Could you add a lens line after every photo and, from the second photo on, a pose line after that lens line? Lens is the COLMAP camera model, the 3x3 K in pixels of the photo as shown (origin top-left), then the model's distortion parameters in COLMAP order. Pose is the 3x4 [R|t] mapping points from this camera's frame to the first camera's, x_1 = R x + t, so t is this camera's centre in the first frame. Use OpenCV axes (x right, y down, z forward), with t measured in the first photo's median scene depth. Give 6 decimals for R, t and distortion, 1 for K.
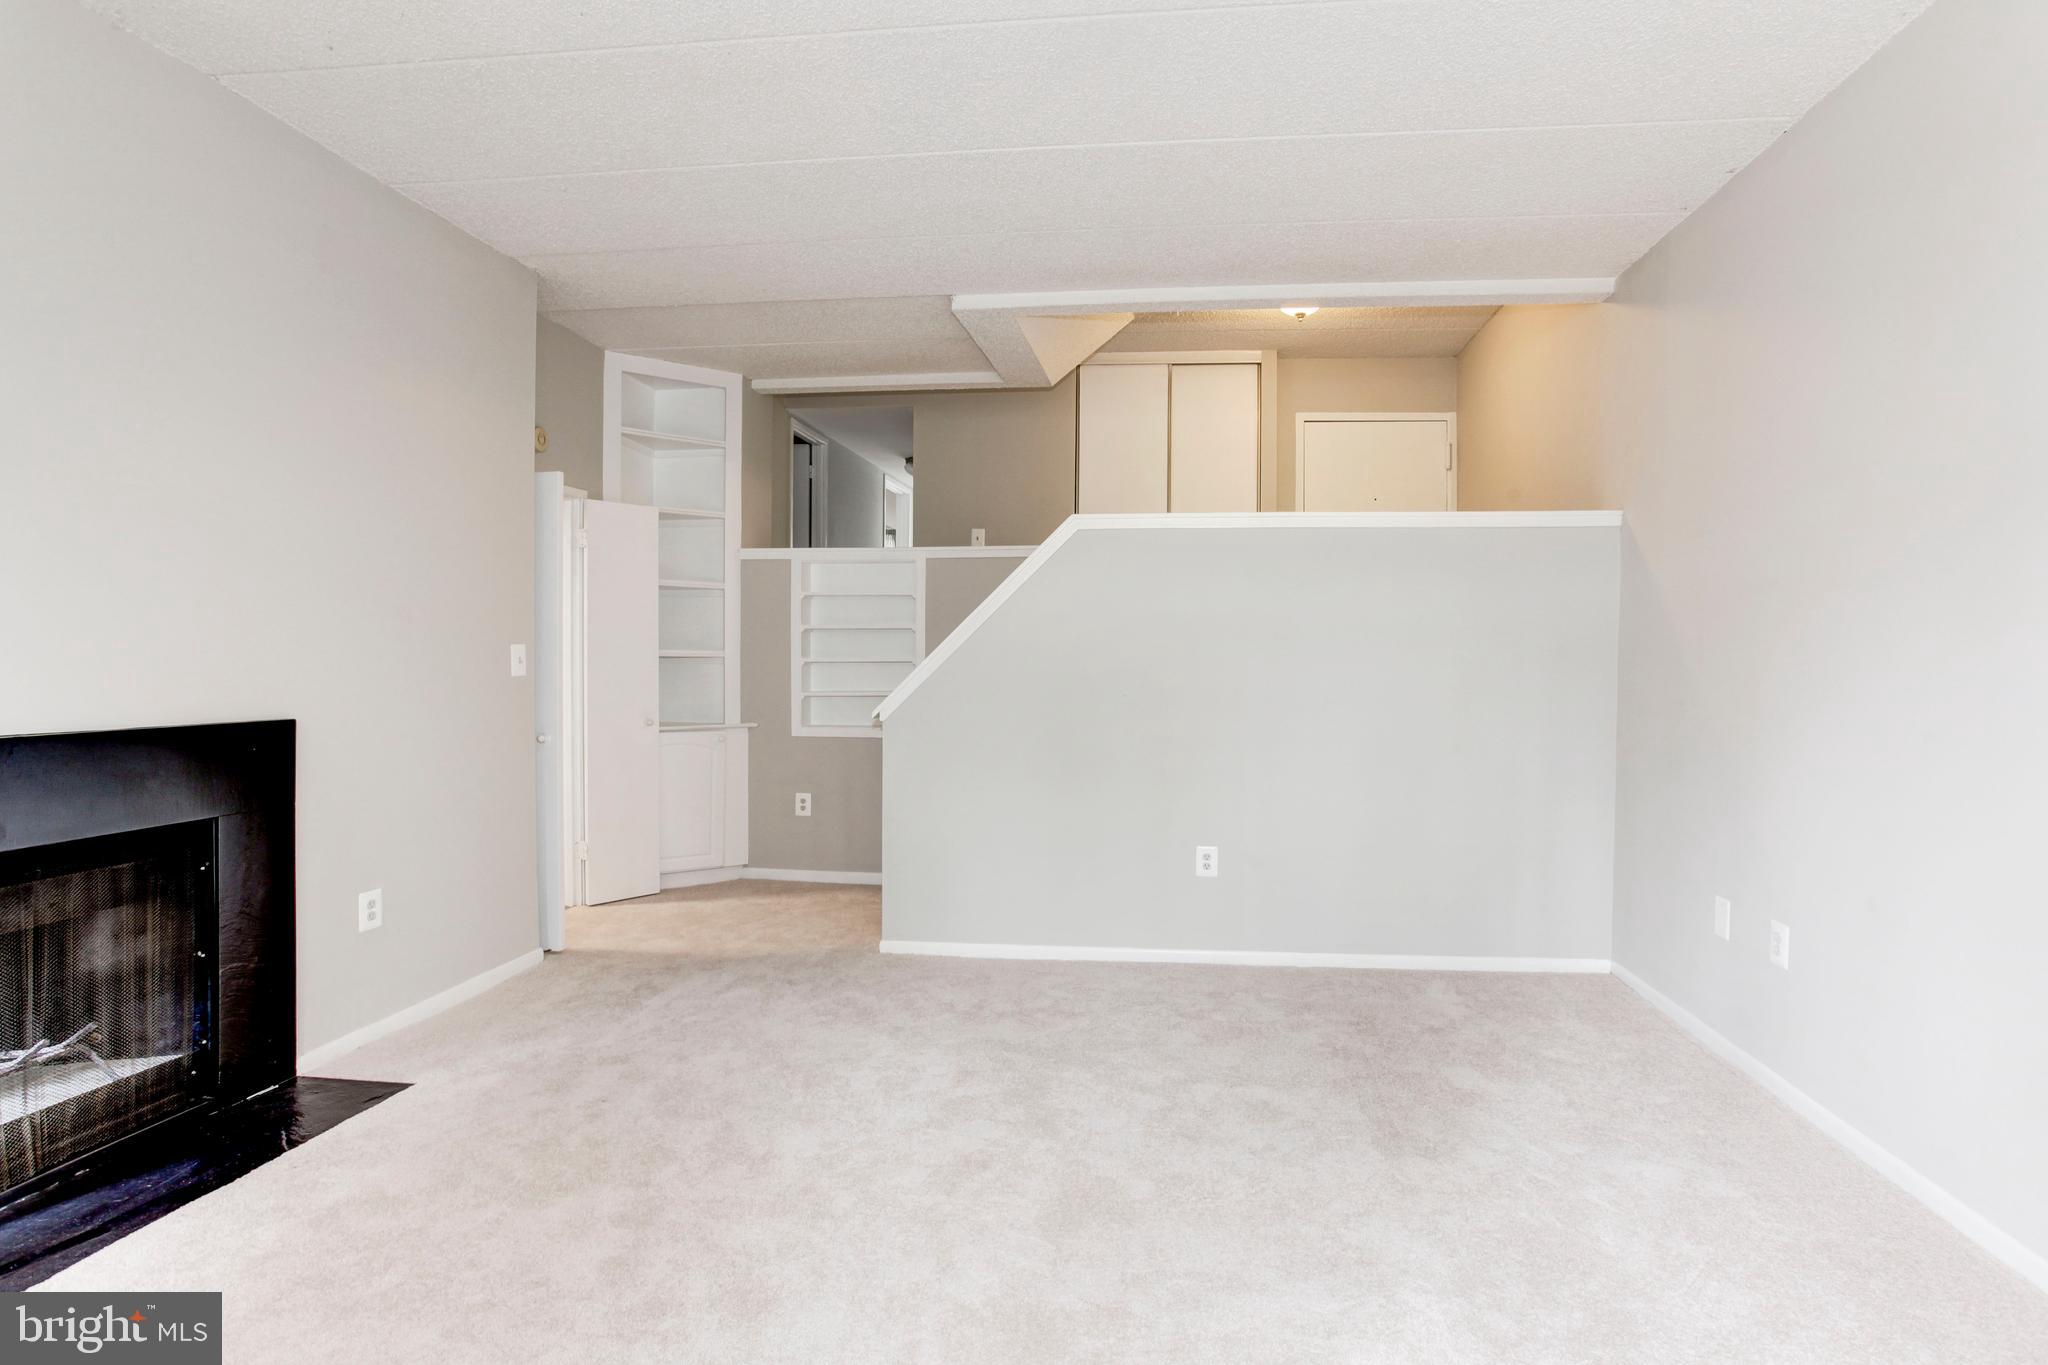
lens RADIAL K [[1044.2, 0, 1098.2], [0, 1044.2, 675.0], [0, 0, 1]] dist [-0.050377, 0.027310]
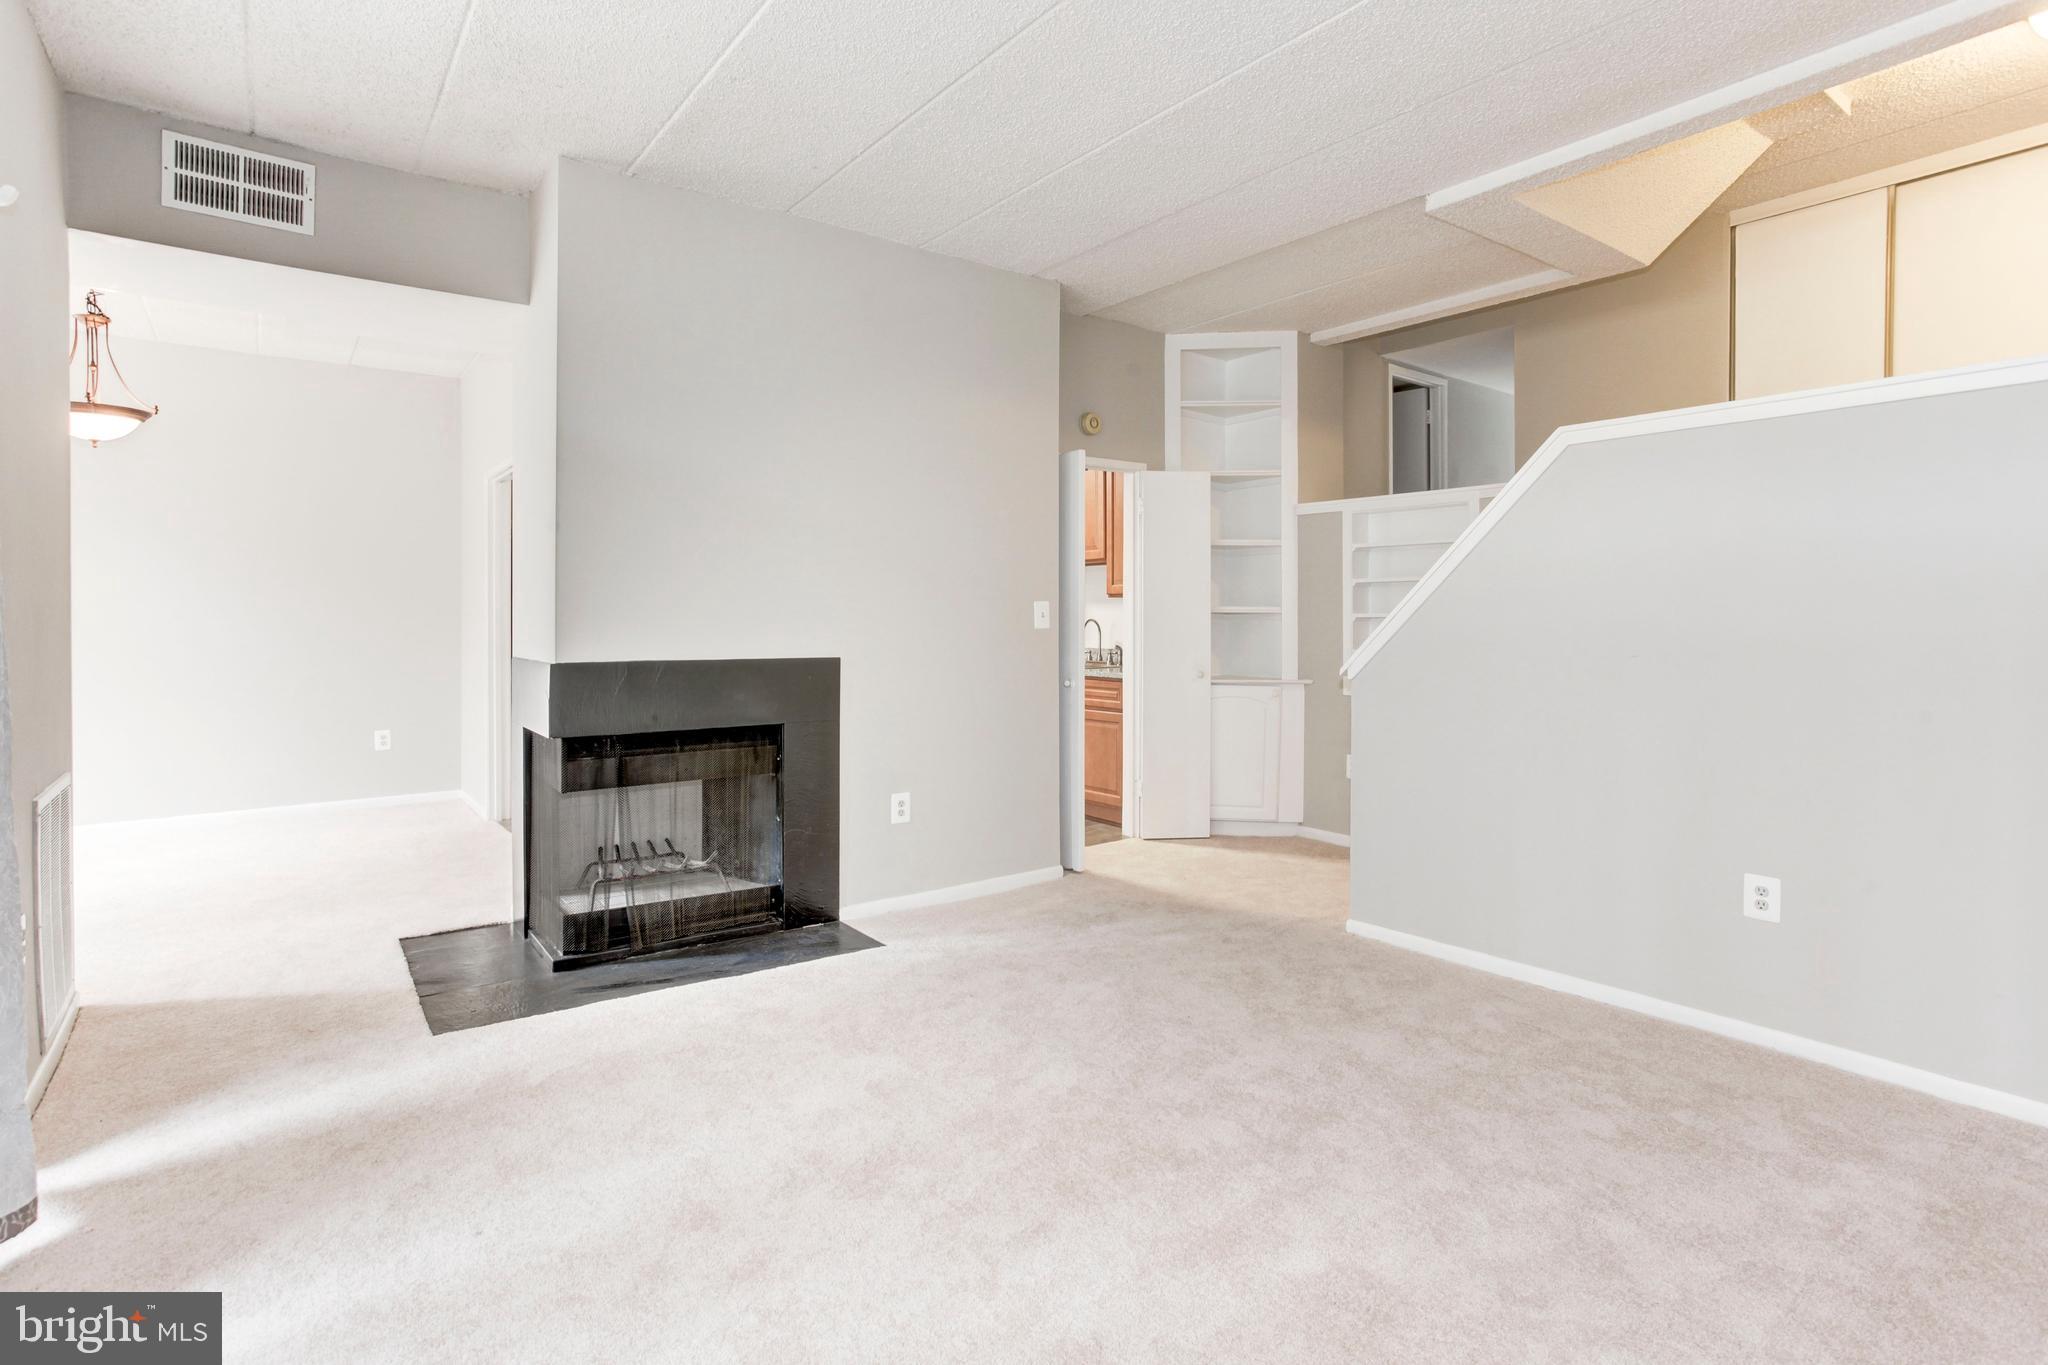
lens RADIAL K [[1045.6, 0, 1026.1], [0, 1045.6, 620.4], [0, 0, 1]] dist [-0.001504, 0.001427]
pose [[0.683691, -0.004338, -0.729759, 0.243442], [-0.009202, 0.999852, -0.014565, 0.007478], [0.729714, 0.016673, 0.683550, 0.142772]]
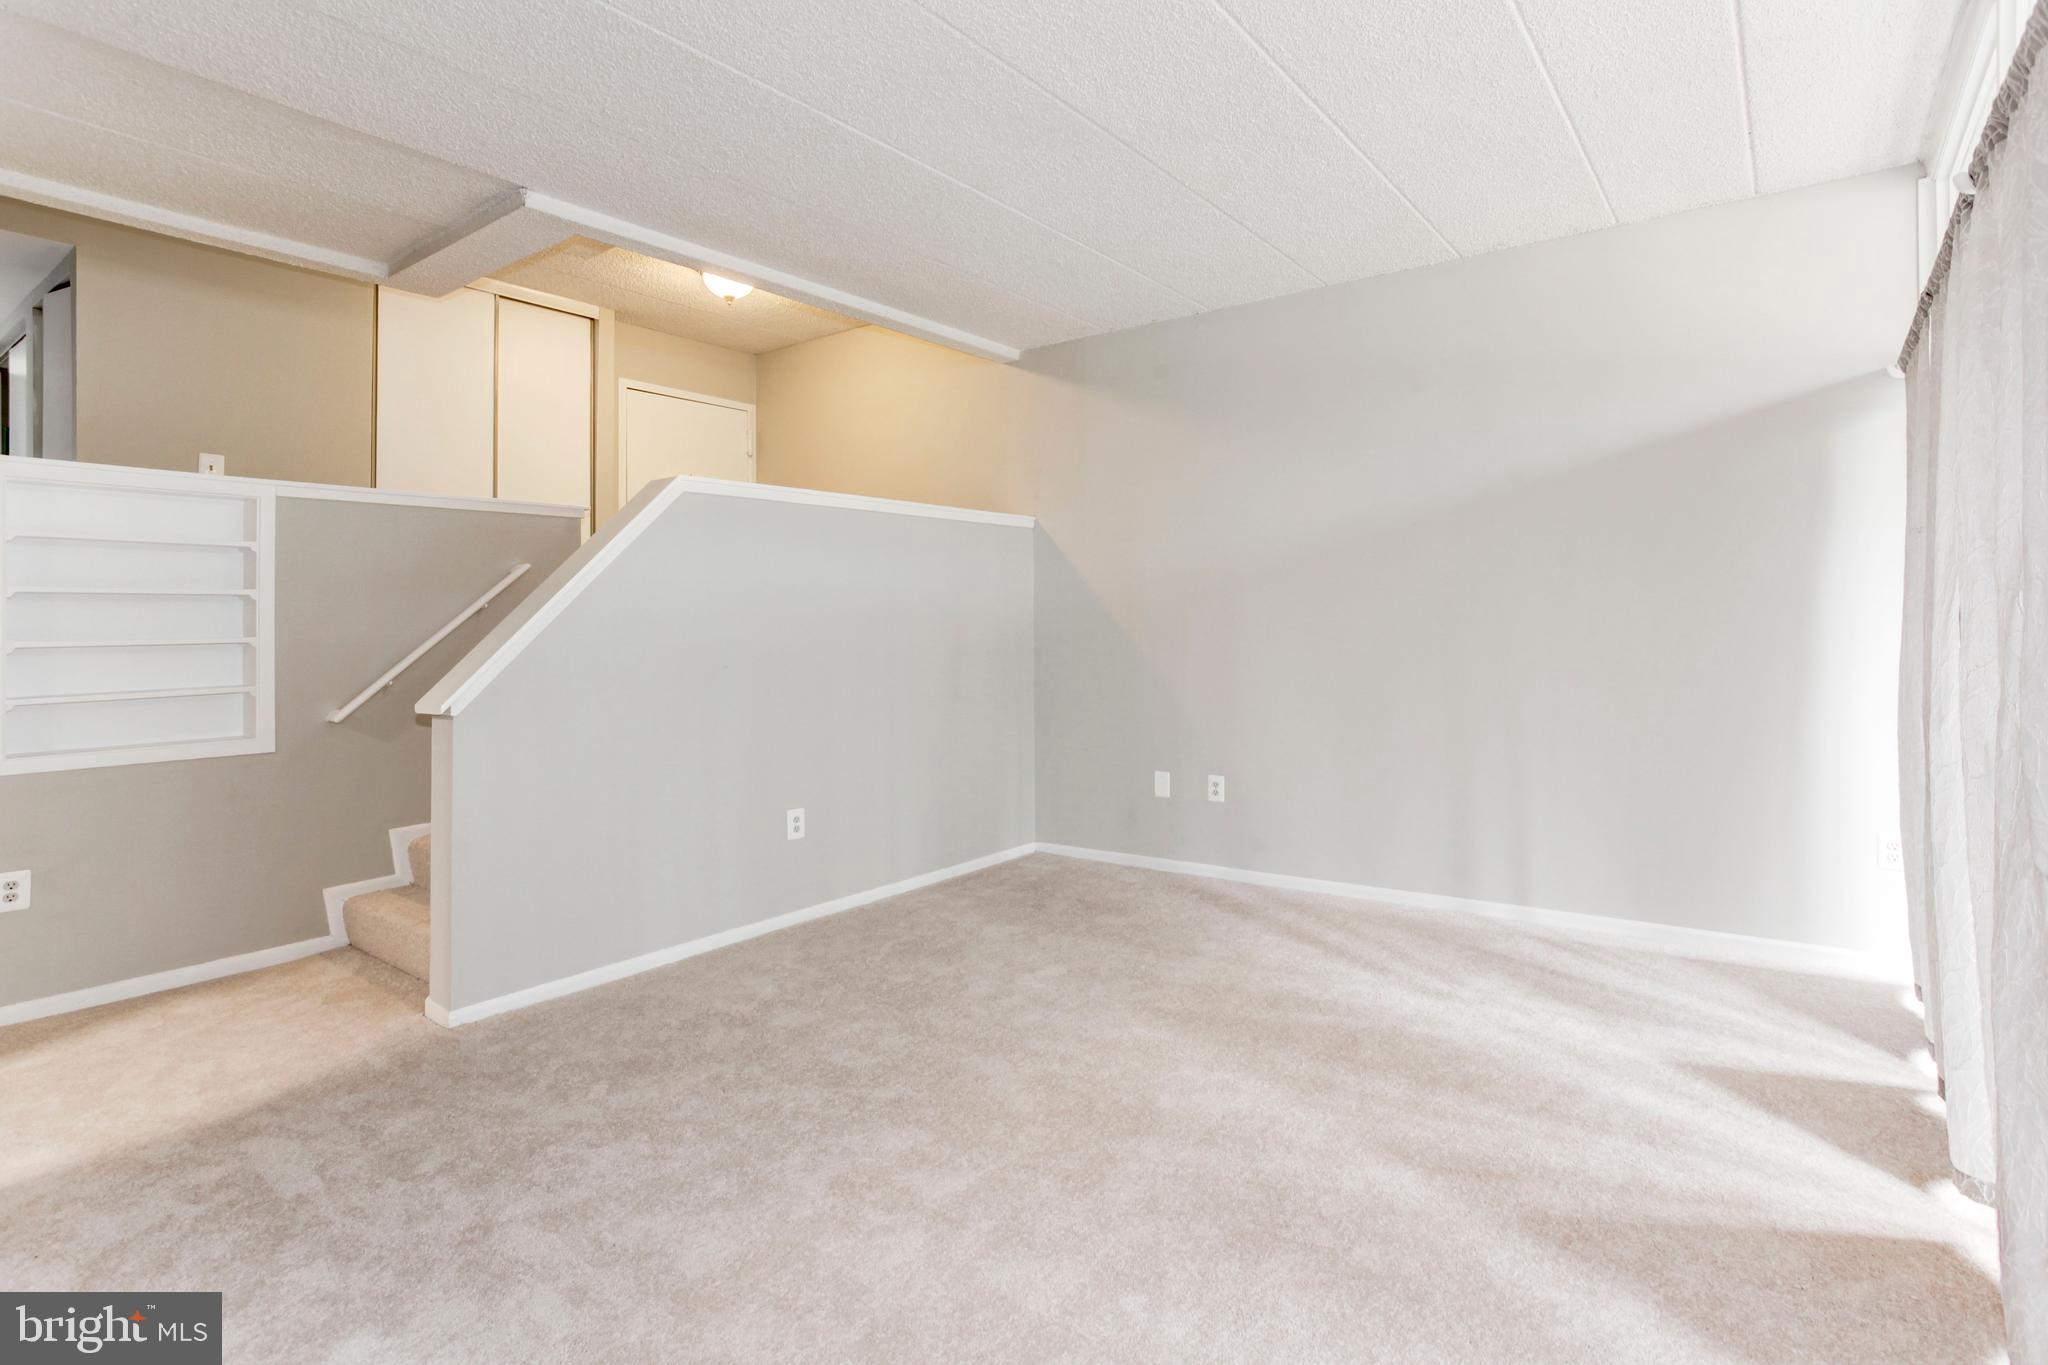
lens RADIAL K [[1045.6, 0, 1026.1], [0, 1045.6, 620.4], [0, 0, 1]] dist [-0.001504, 0.001427]
pose [[0.516808, -0.008750, 0.856056, -0.578032], [0.030476, 0.999502, -0.008182, -0.006042], [-0.855558, 0.030318, 0.516818, 0.220943]]
